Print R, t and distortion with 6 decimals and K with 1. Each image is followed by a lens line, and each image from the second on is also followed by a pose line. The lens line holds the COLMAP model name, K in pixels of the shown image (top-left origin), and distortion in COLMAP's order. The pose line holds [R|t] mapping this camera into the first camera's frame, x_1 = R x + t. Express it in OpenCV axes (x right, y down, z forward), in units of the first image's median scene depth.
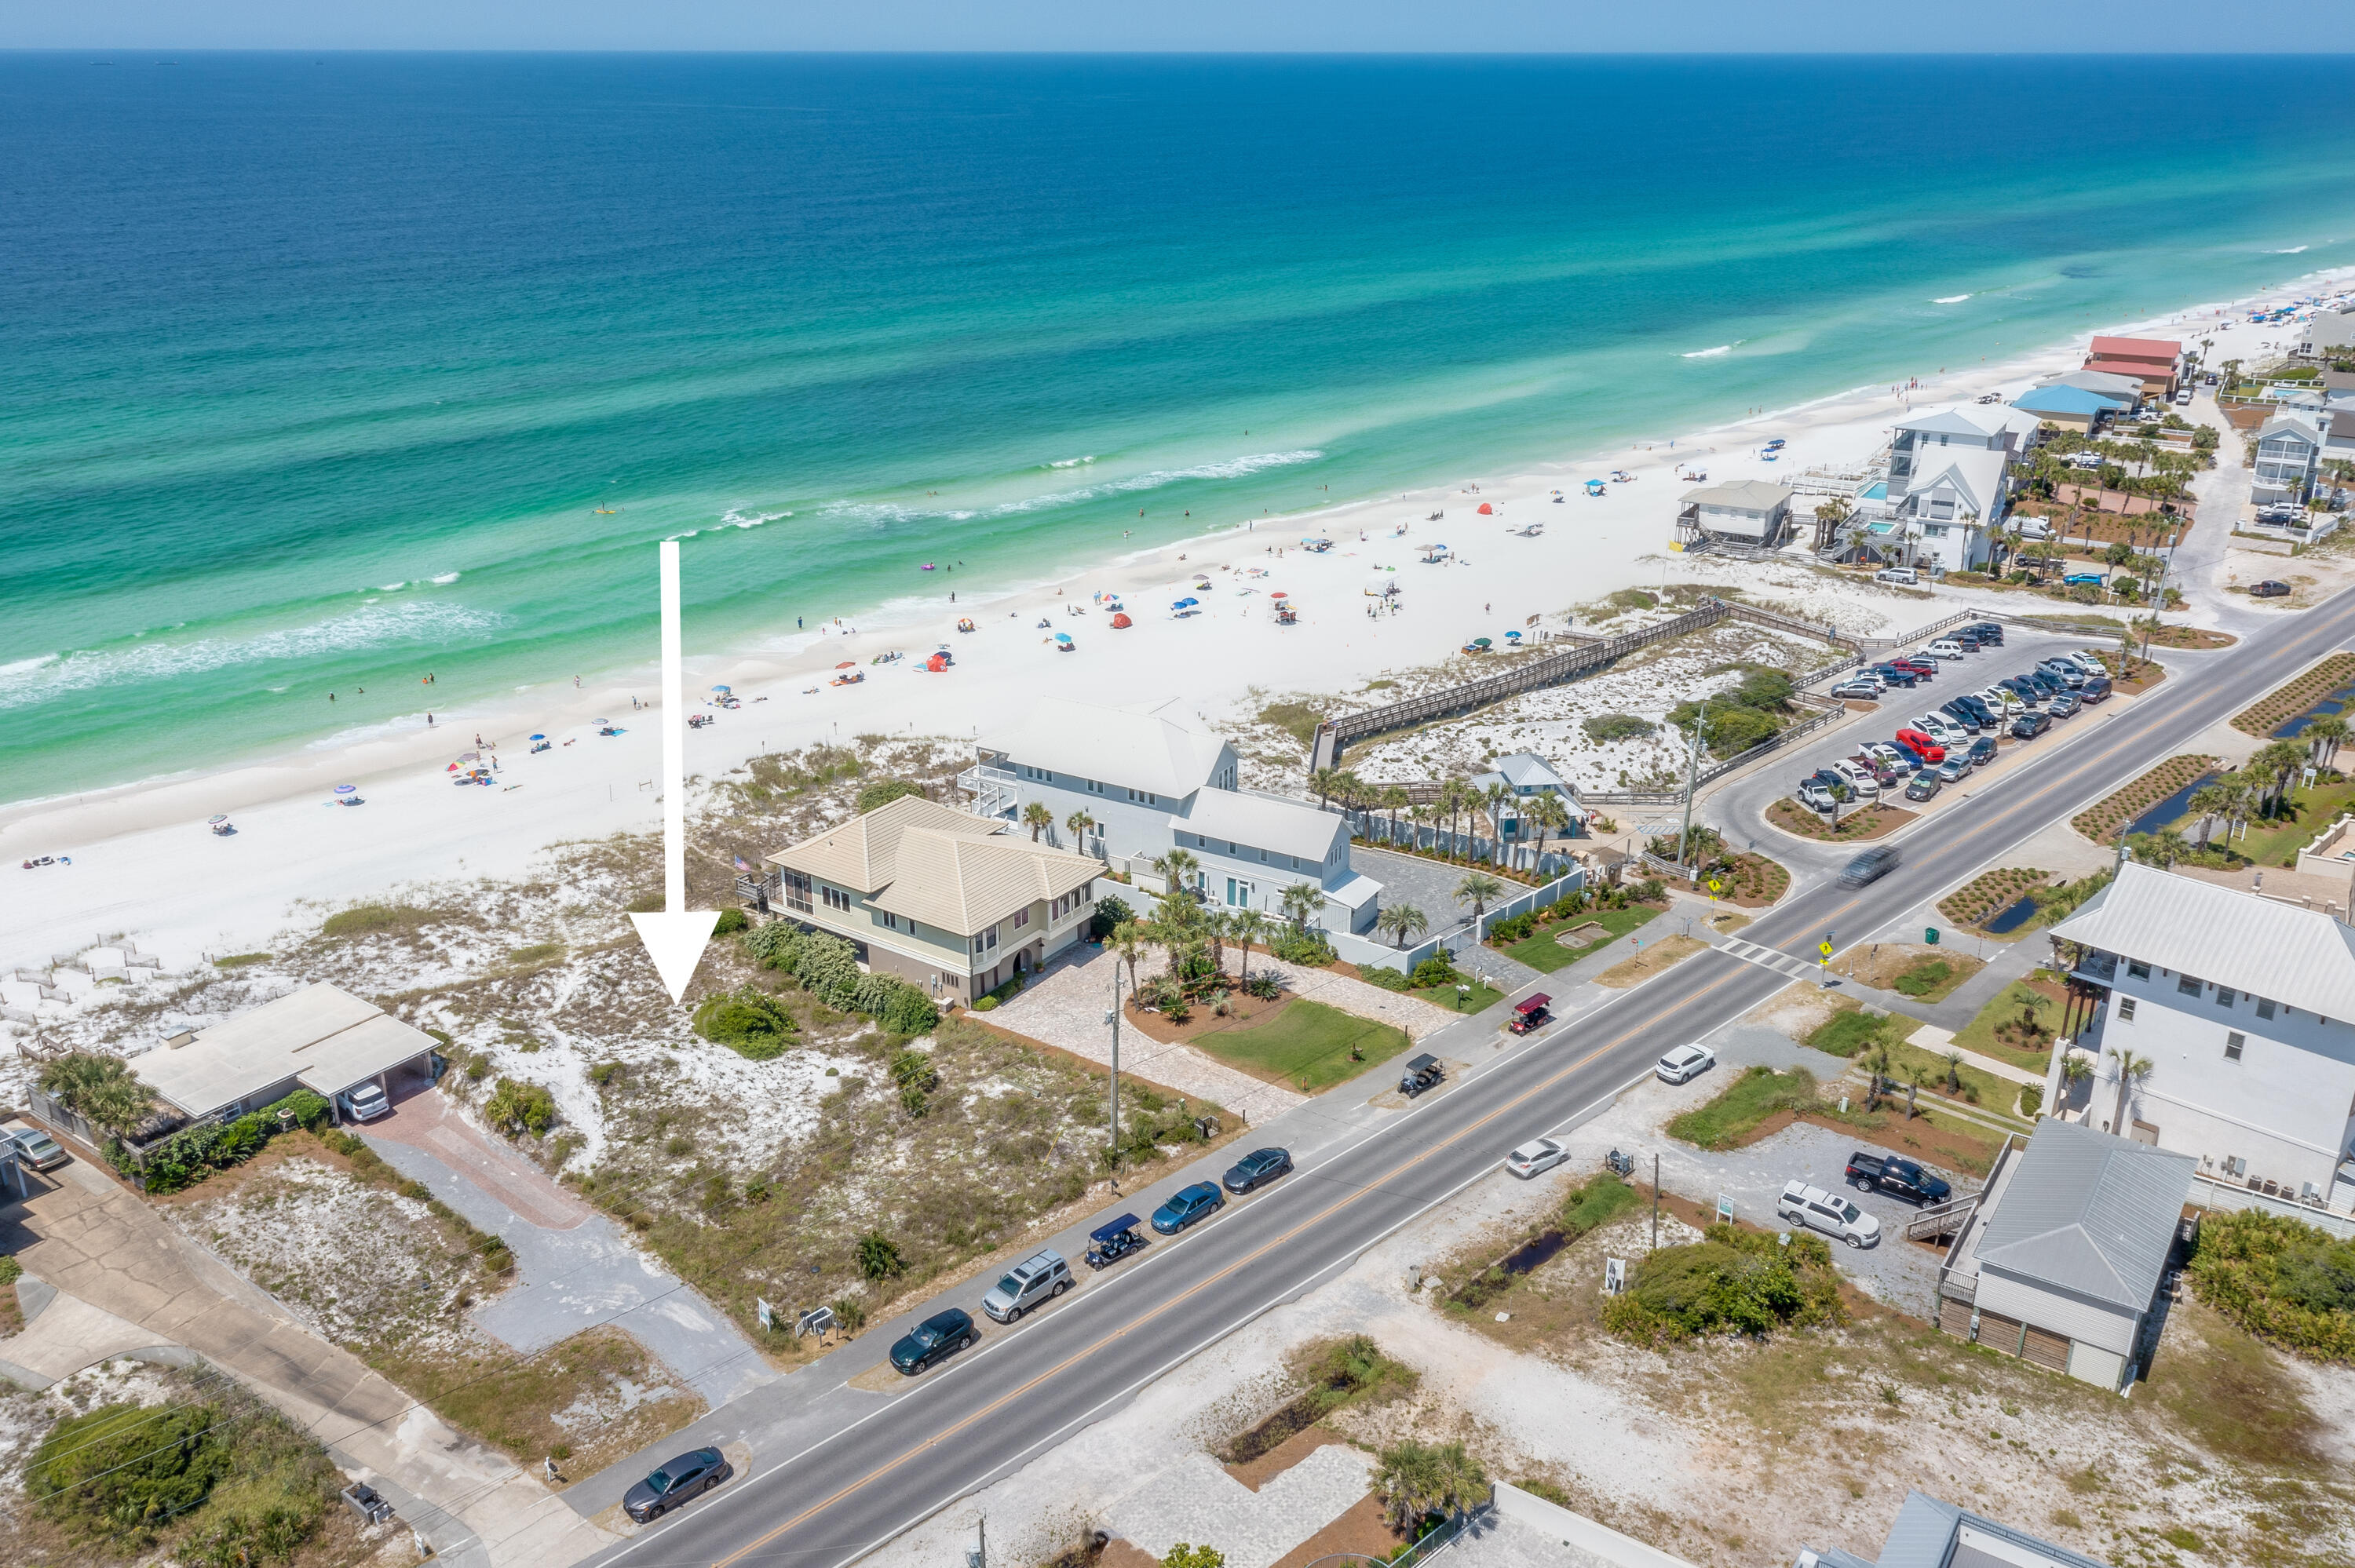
lens RADIAL K [[1916.9, 0, 1209.0], [0, 1916.9, 784.7], [0, 0, 1]] dist [0.007615, 0.003725]
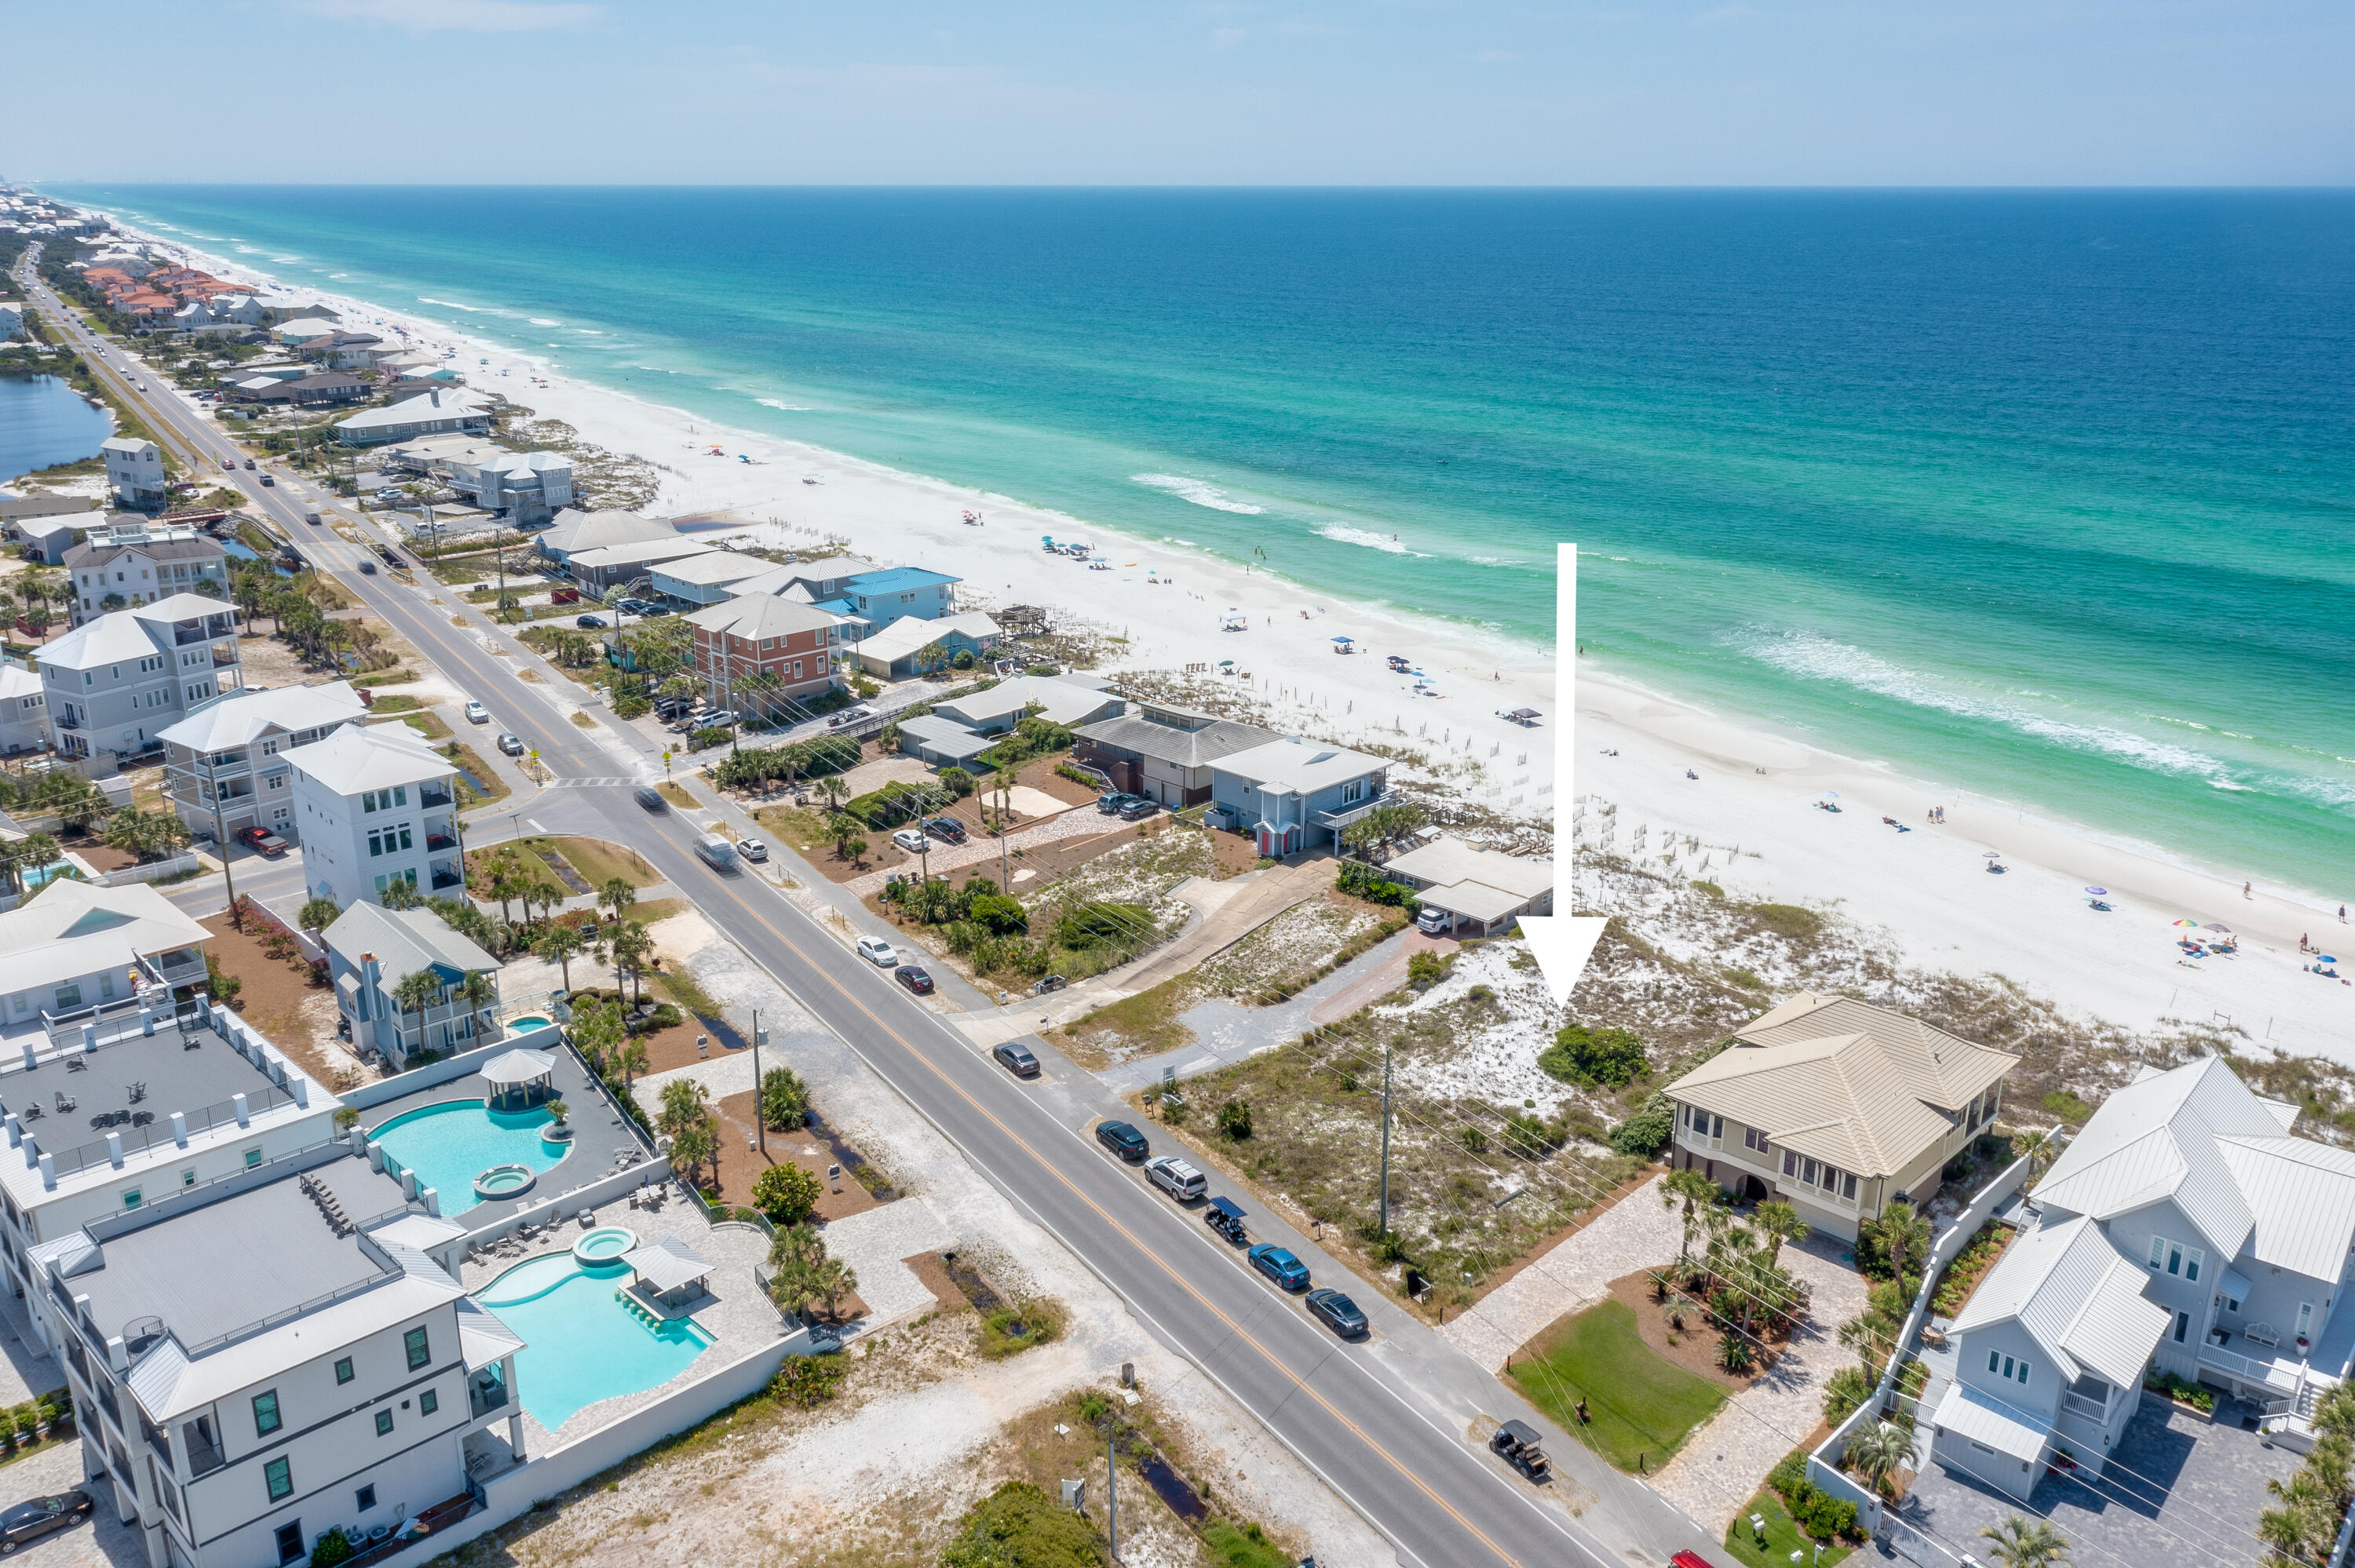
lens RADIAL K [[1916.9, 0, 1209.0], [0, 1916.9, 784.7], [0, 0, 1]] dist [0.007615, 0.003725]
pose [[-0.197233, 0.288438, -0.936965, 0.858117], [-0.352691, 0.870871, 0.342334, -0.335926], [0.914718, 0.397978, -0.070035, 0.888821]]
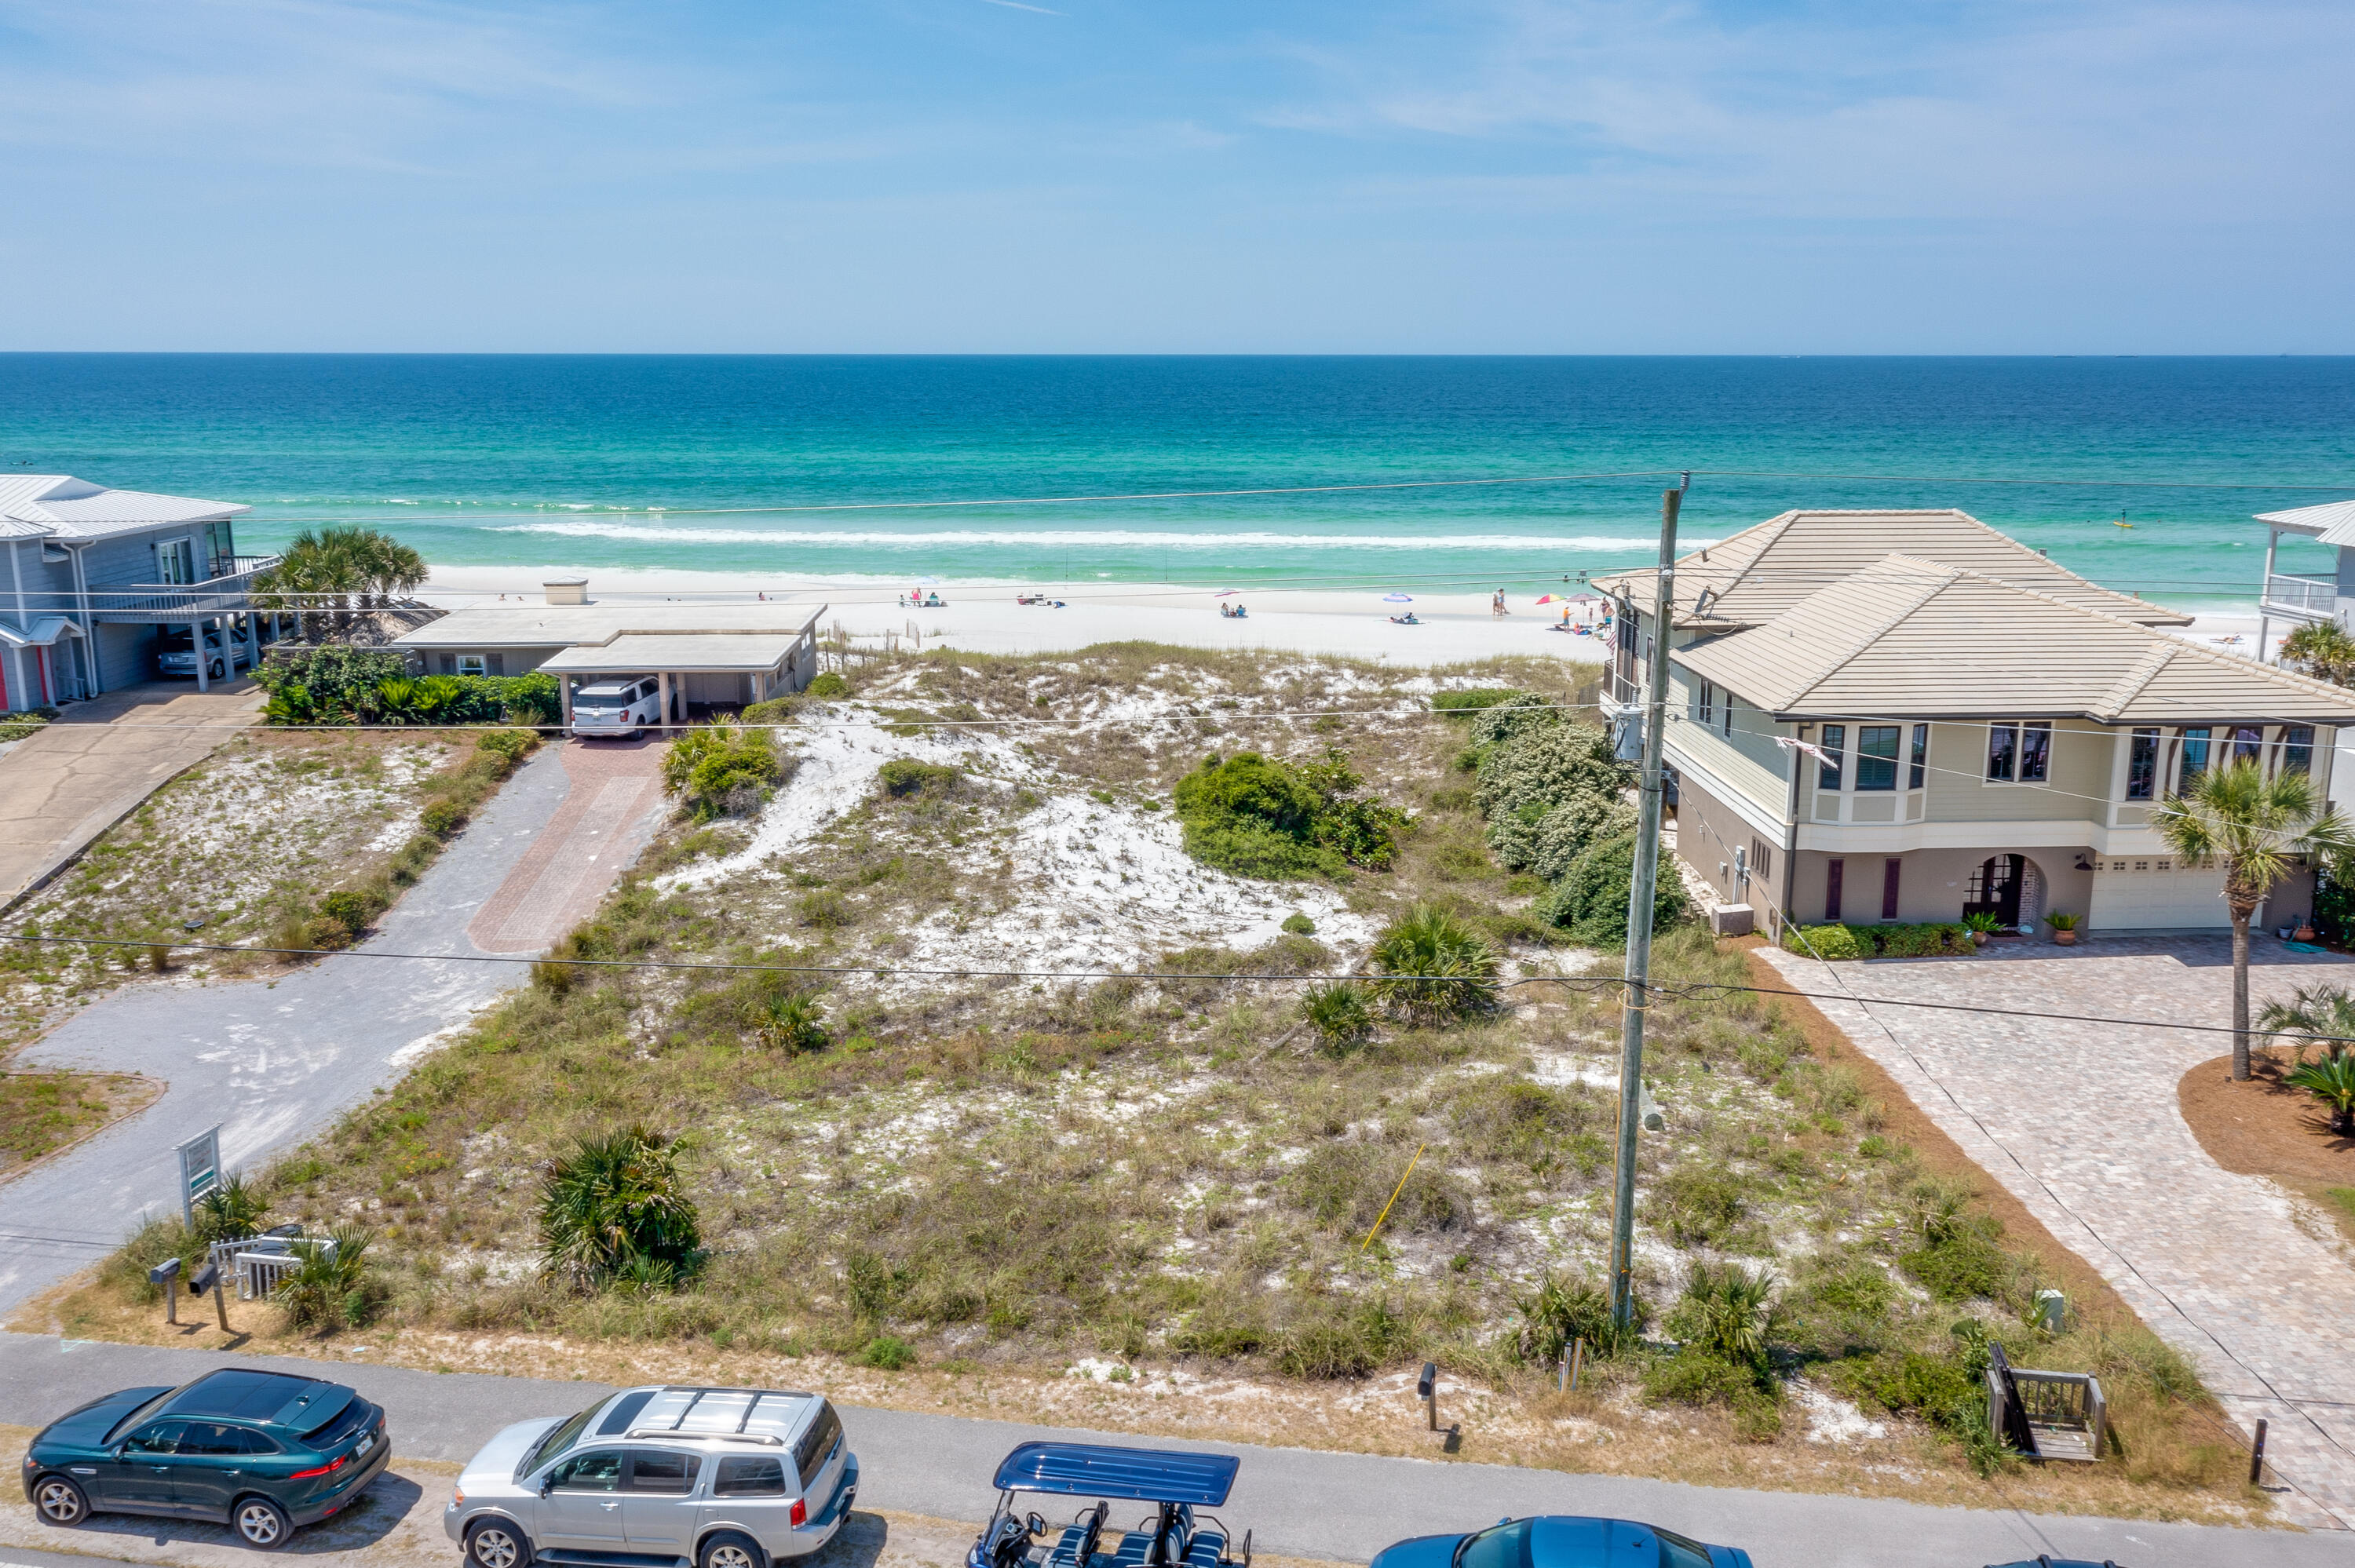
lens RADIAL K [[1916.9, 0, 1209.0], [0, 1916.9, 784.7], [0, 0, 1]] dist [0.007615, 0.003725]
pose [[0.581766, 0.158854, -0.797692, 0.115658], [-0.279041, 0.960201, -0.012291, 0.139727], [0.763992, 0.229739, 0.602939, 0.781522]]
